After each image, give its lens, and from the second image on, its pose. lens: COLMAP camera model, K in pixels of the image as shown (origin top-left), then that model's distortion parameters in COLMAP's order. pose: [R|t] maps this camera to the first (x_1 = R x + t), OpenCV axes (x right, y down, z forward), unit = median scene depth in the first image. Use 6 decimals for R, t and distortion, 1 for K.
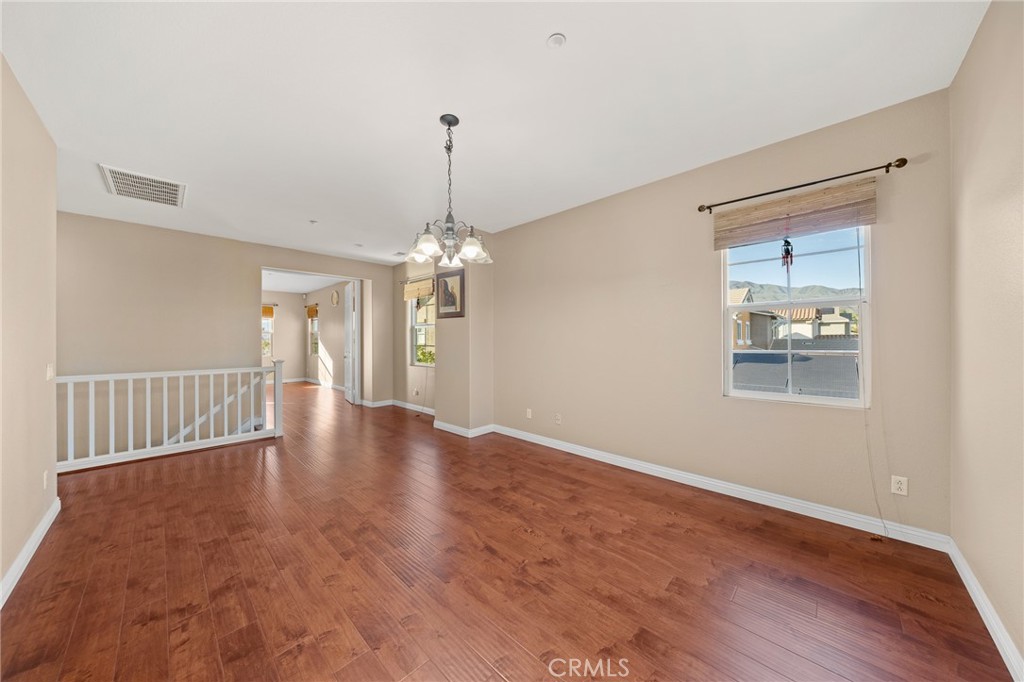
lens RADIAL K [[341.5, 0, 508.8], [0, 341.5, 336.2], [0, 0, 1]] dist [-0.005120, -0.000944]
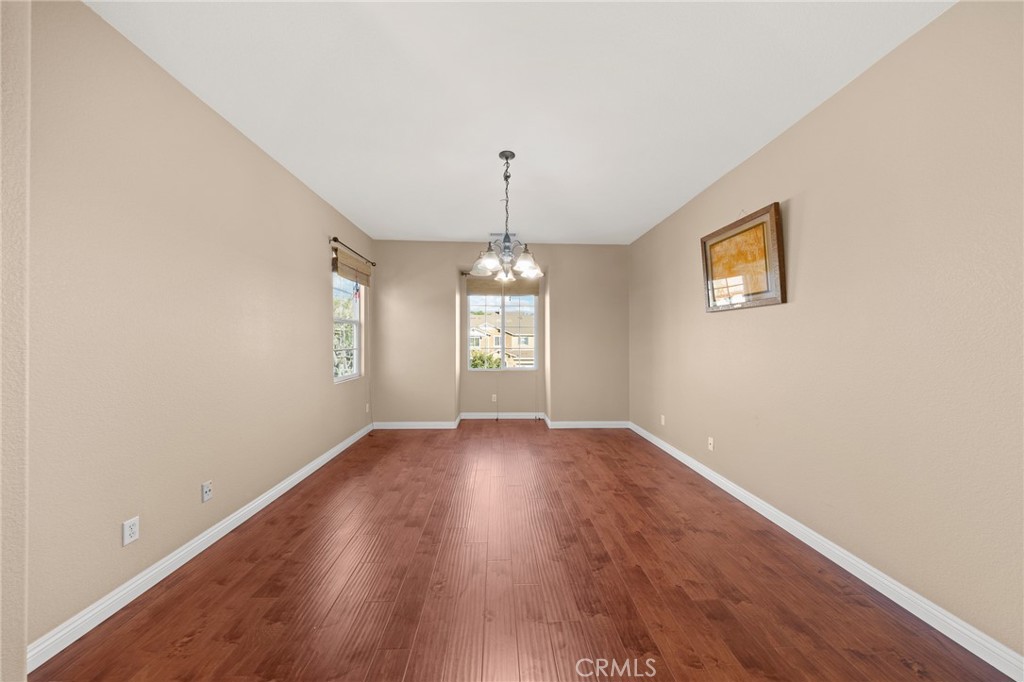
lens RADIAL K [[341.5, 0, 510.1], [0, 341.5, 339.3], [0, 0, 1]] dist [-0.005120, -0.000944]
pose [[-0.723848, 0.005016, 0.689941, -1.024692], [-0.001535, 0.999959, -0.008880, 0.014287], [-0.689958, -0.007487, -0.723811, 1.907961]]
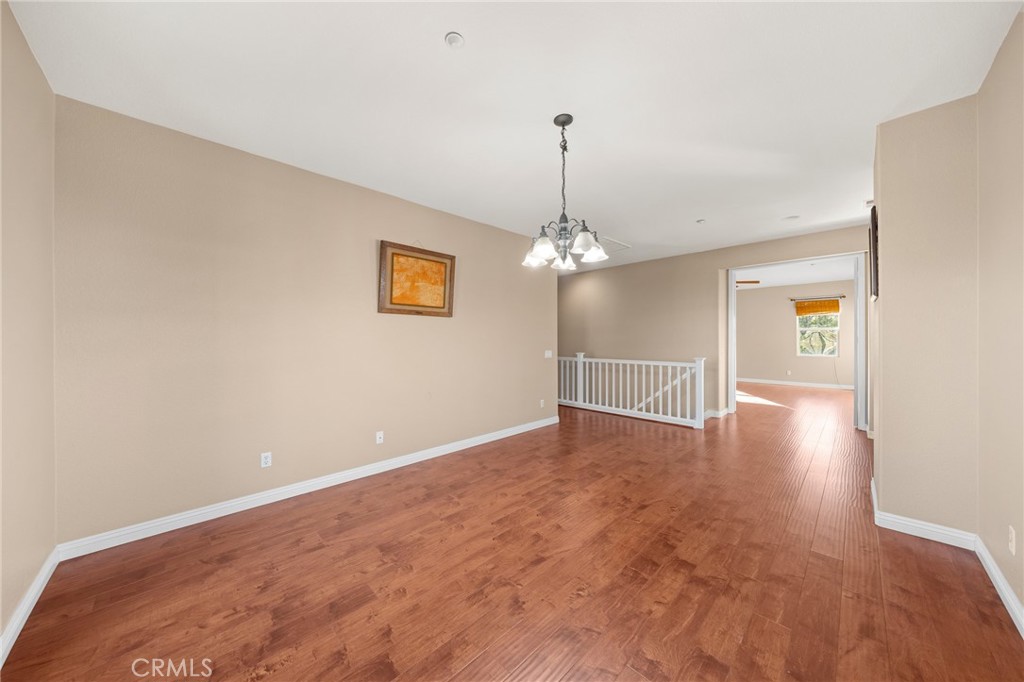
lens RADIAL K [[341.5, 0, 509.5], [0, 341.5, 338.5], [0, 0, 1]] dist [-0.005120, -0.000944]
pose [[-0.028225, 0.003279, -0.999596, 0.853633], [0.011071, 0.999934, 0.002968, 0.000851], [0.999540, -0.010982, -0.028259, 0.904194]]
